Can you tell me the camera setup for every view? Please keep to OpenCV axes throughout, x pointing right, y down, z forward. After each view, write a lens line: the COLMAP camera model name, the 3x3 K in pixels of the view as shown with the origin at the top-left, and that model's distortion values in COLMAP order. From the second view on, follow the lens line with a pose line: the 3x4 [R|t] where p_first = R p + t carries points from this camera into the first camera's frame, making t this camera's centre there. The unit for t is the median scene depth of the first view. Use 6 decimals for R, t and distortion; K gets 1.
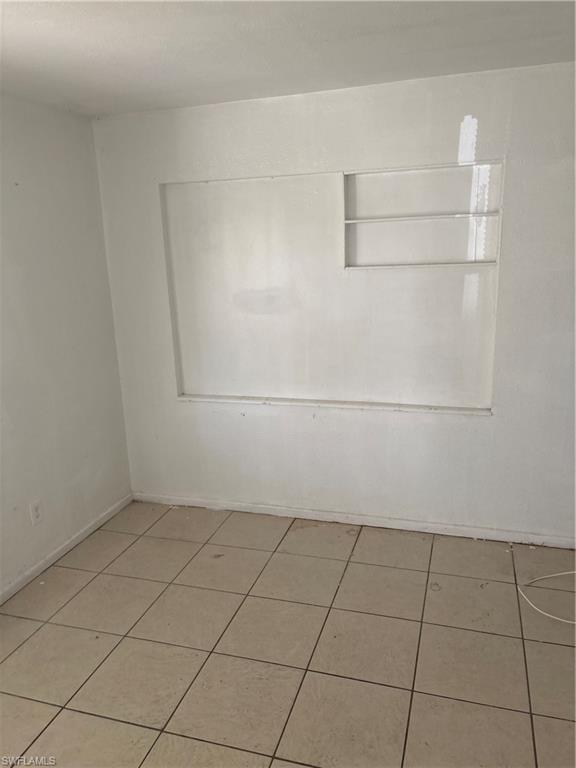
lens RADIAL K [[580.0, 0, 287.5], [0, 580.0, 381.3], [0, 0, 1]] dist [0.058480, -0.063876]
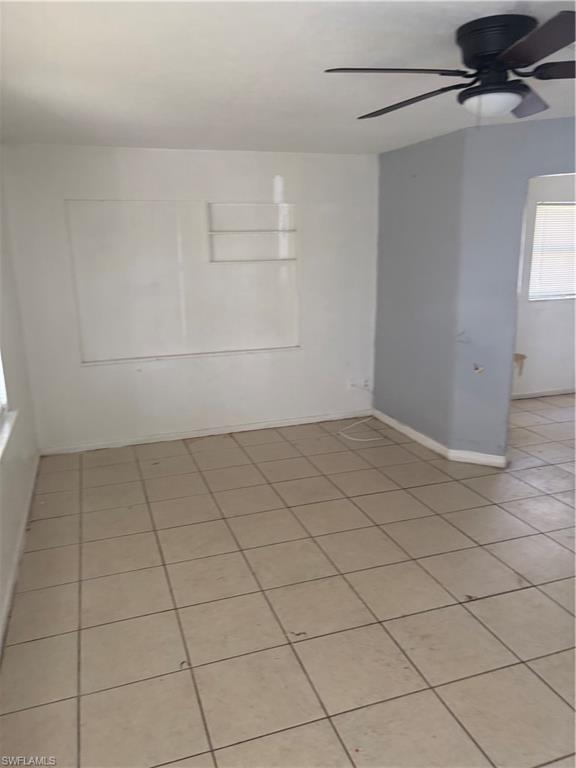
lens RADIAL K [[580.0, 0, 287.5], [0, 580.0, 381.3], [0, 0, 1]] dist [0.058480, -0.063876]
pose [[0.812234, -0.112087, 0.572462, -0.671008], [0.128392, 0.991651, 0.011996, 0.128019], [-0.569027, 0.063757, 0.819843, -0.371248]]
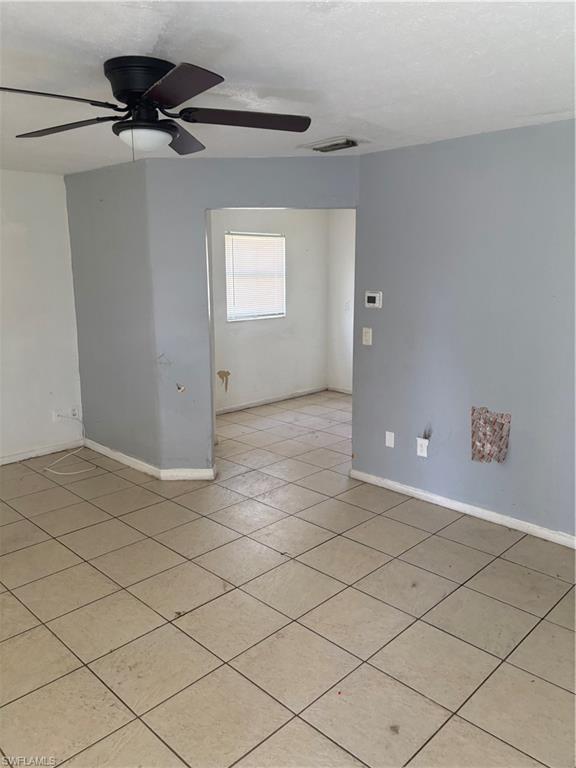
lens RADIAL K [[580.0, 0, 287.5], [0, 580.0, 381.3], [0, 0, 1]] dist [0.058480, -0.063876]
pose [[0.470290, -0.143515, 0.870764, -0.630551], [0.201485, 0.978090, 0.052384, 0.133831], [-0.859204, 0.150810, 0.488902, -0.425646]]
